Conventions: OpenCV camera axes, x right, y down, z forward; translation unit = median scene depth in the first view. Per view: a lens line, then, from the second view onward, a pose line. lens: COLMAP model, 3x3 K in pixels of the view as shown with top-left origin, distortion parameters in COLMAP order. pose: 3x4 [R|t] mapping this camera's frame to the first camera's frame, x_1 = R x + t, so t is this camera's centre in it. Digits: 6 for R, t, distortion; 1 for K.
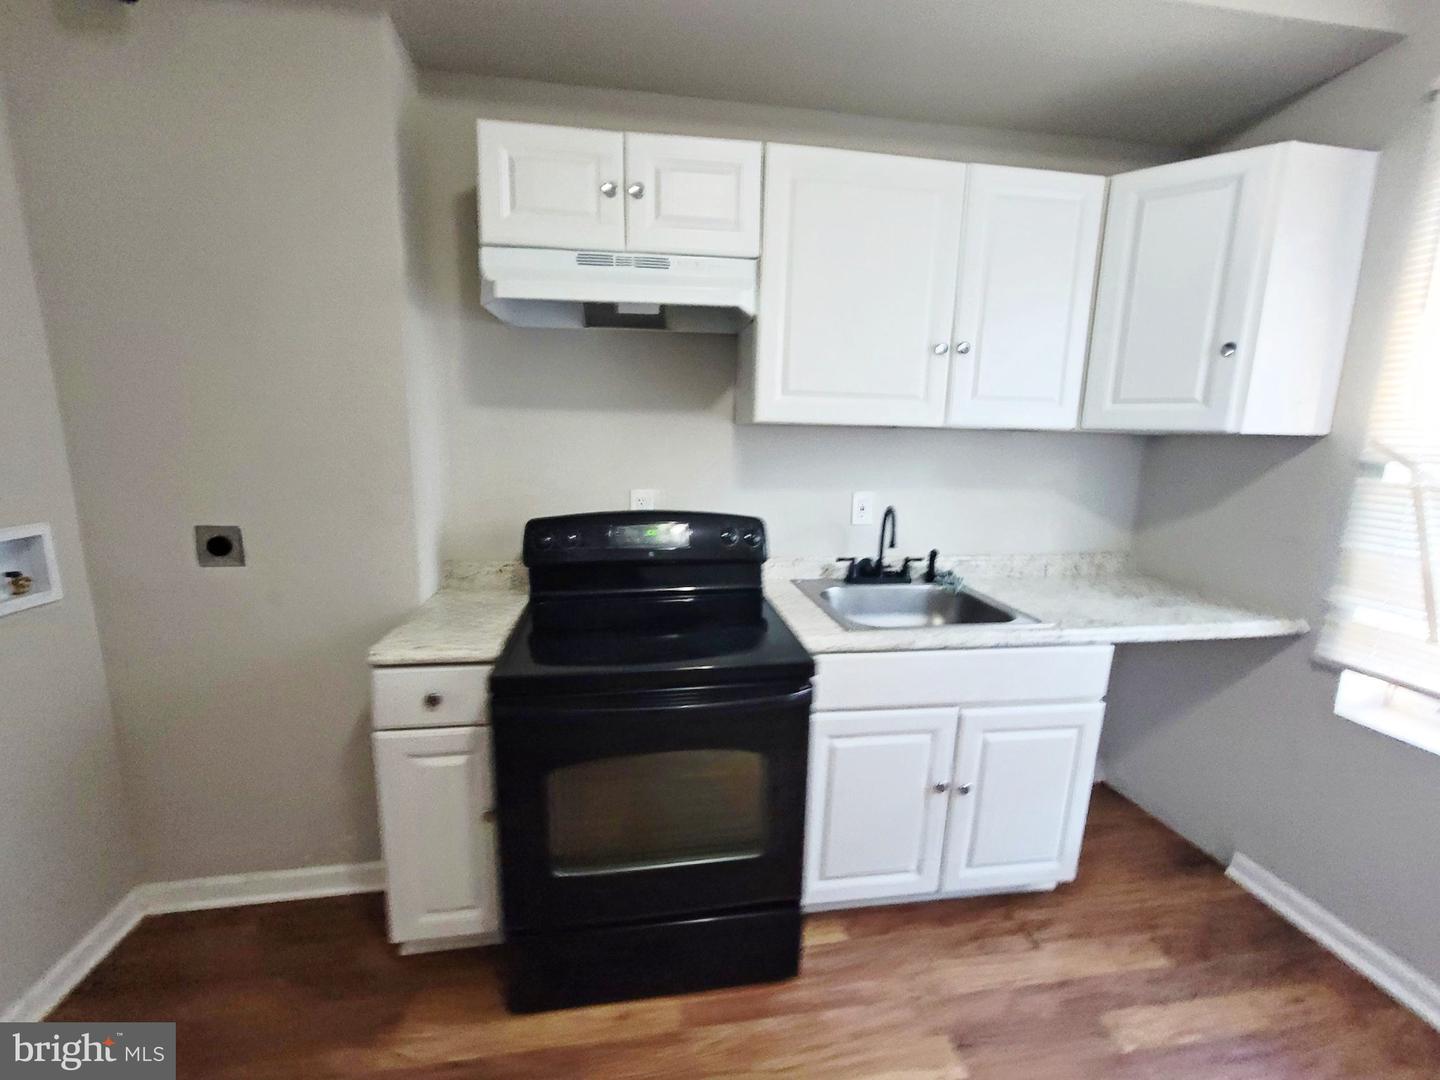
lens RADIAL K [[588.6, 0, 716.0], [0, 588.6, 538.6], [0, 0, 1]] dist [-0.000156, 0.000046]
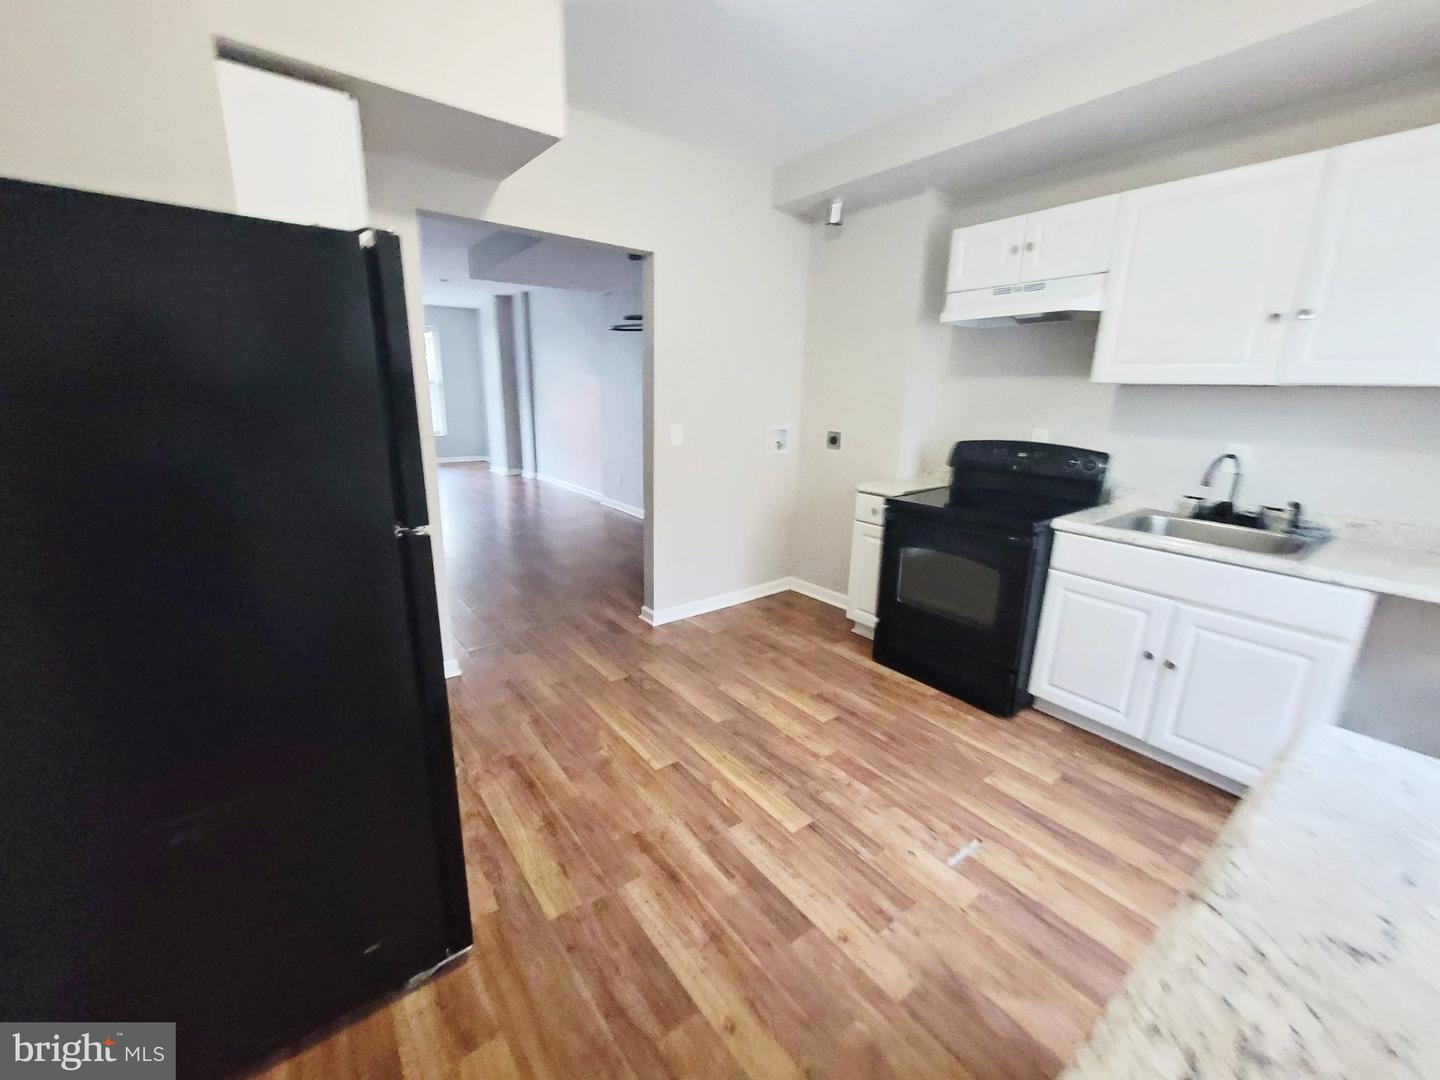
lens RADIAL K [[588.6, 0, 716.0], [0, 588.6, 538.6], [0, 0, 1]] dist [-0.000156, 0.000046]
pose [[0.475012, 0.208122, -0.855014, 1.034117], [-0.160291, 0.975838, 0.148481, 0.122099], [0.865257, 0.066521, 0.496895, -0.559503]]
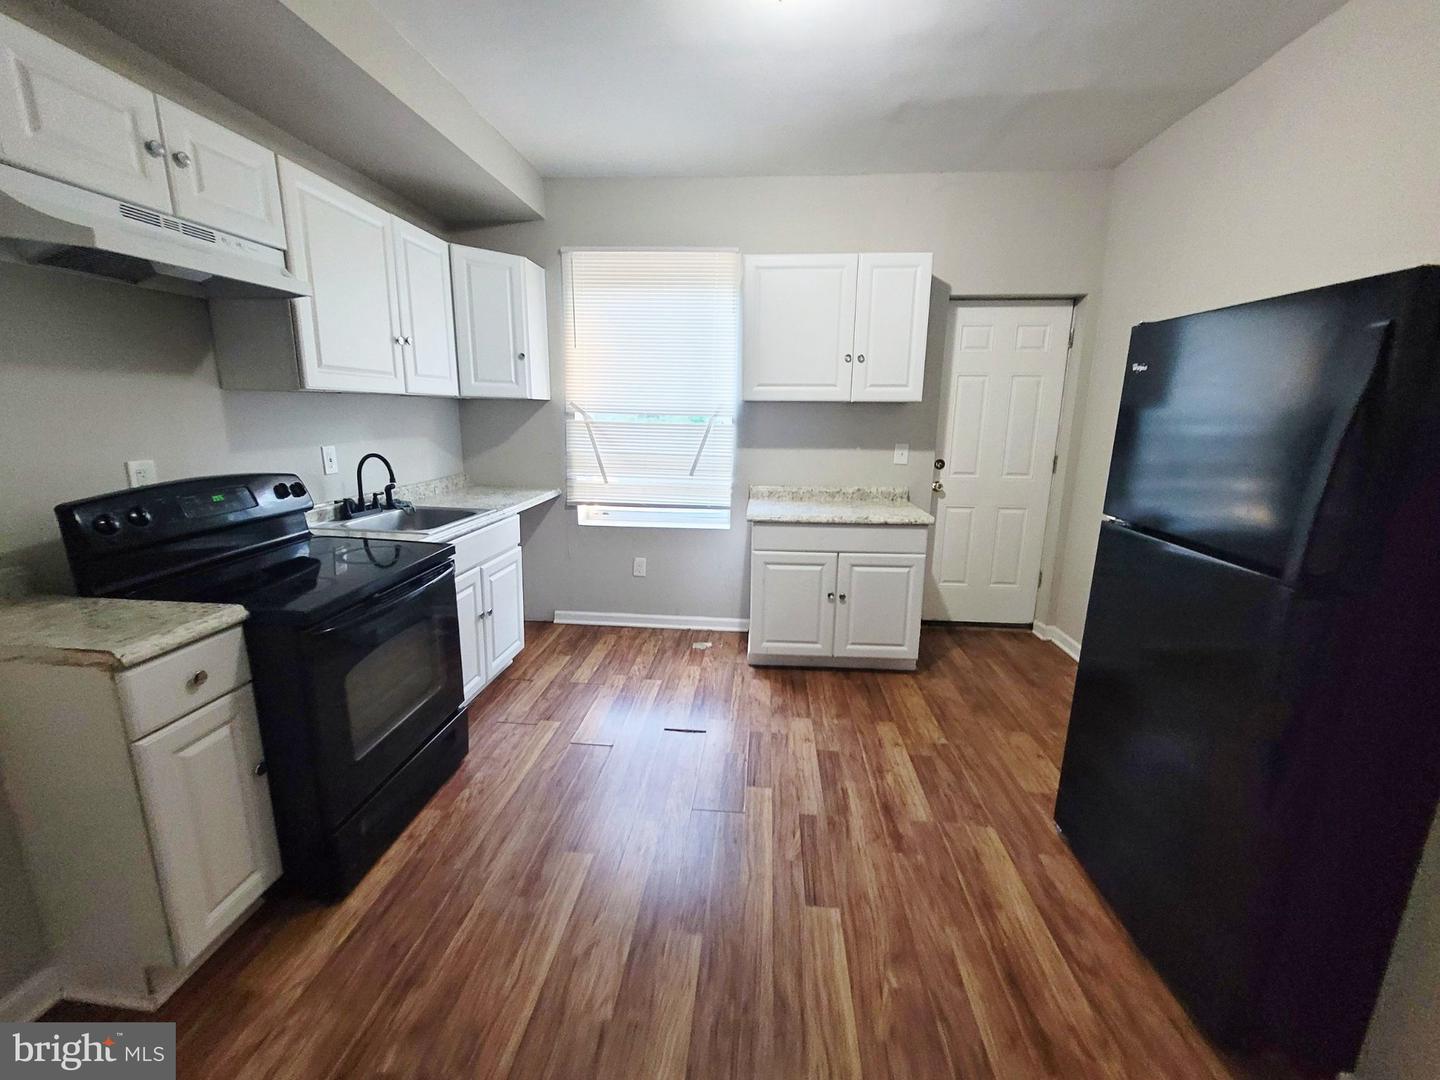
lens RADIAL K [[588.6, 0, 716.0], [0, 588.6, 538.6], [0, 0, 1]] dist [-0.000156, 0.000046]
pose [[0.236882, -0.224755, 0.945183, -1.004510], [0.152982, 0.969365, 0.192165, -0.006956], [-0.959418, 0.099076, 0.264009, -0.093685]]
